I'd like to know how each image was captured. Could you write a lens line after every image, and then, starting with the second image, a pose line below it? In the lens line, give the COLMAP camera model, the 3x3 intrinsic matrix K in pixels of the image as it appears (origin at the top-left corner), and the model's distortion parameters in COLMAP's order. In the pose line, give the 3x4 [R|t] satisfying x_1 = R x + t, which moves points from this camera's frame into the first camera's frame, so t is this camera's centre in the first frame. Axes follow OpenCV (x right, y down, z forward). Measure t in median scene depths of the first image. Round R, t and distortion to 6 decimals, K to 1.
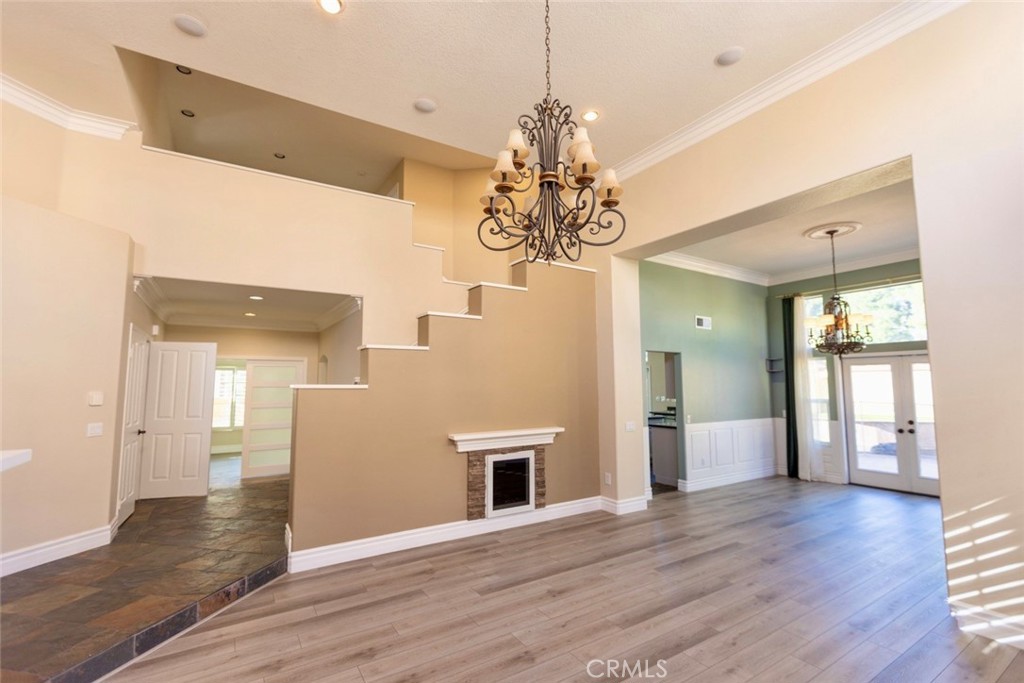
lens RADIAL K [[452.8, 0, 515.0], [0, 452.8, 343.4], [0, 0, 1]] dist [-0.002722, -0.000881]
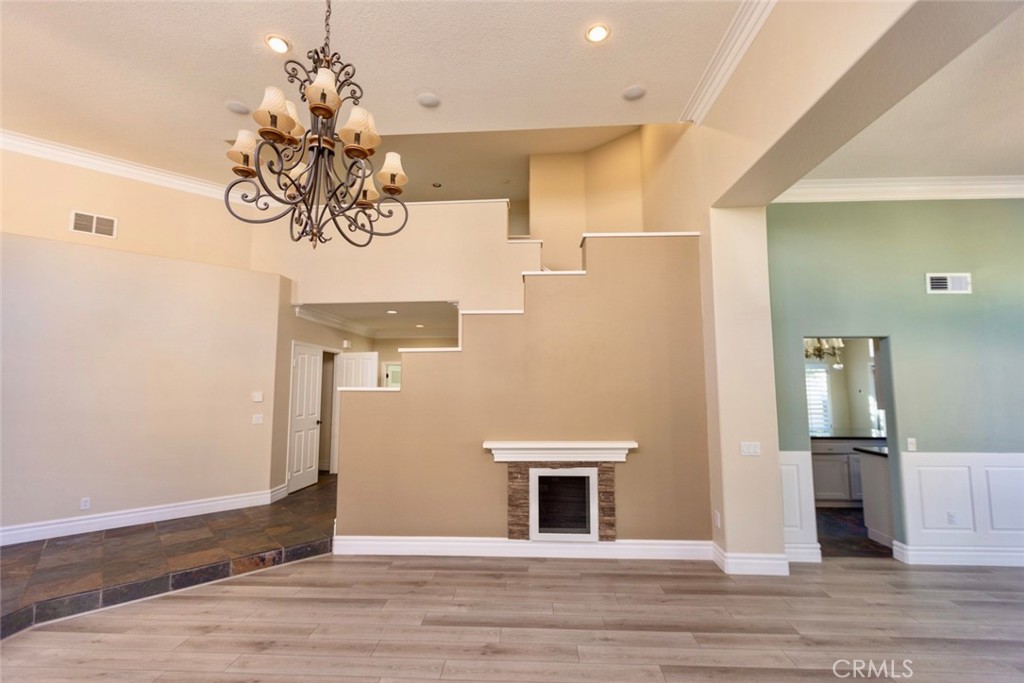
lens RADIAL K [[454.6, 0, 508.9], [0, 454.6, 343.3], [0, 0, 1]] dist [-0.001220, -0.000598]
pose [[0.812469, -0.052709, -0.580617, 0.422170], [0.052544, 0.998472, -0.017117, 0.018903], [0.580632, -0.016600, 0.813997, 0.261306]]
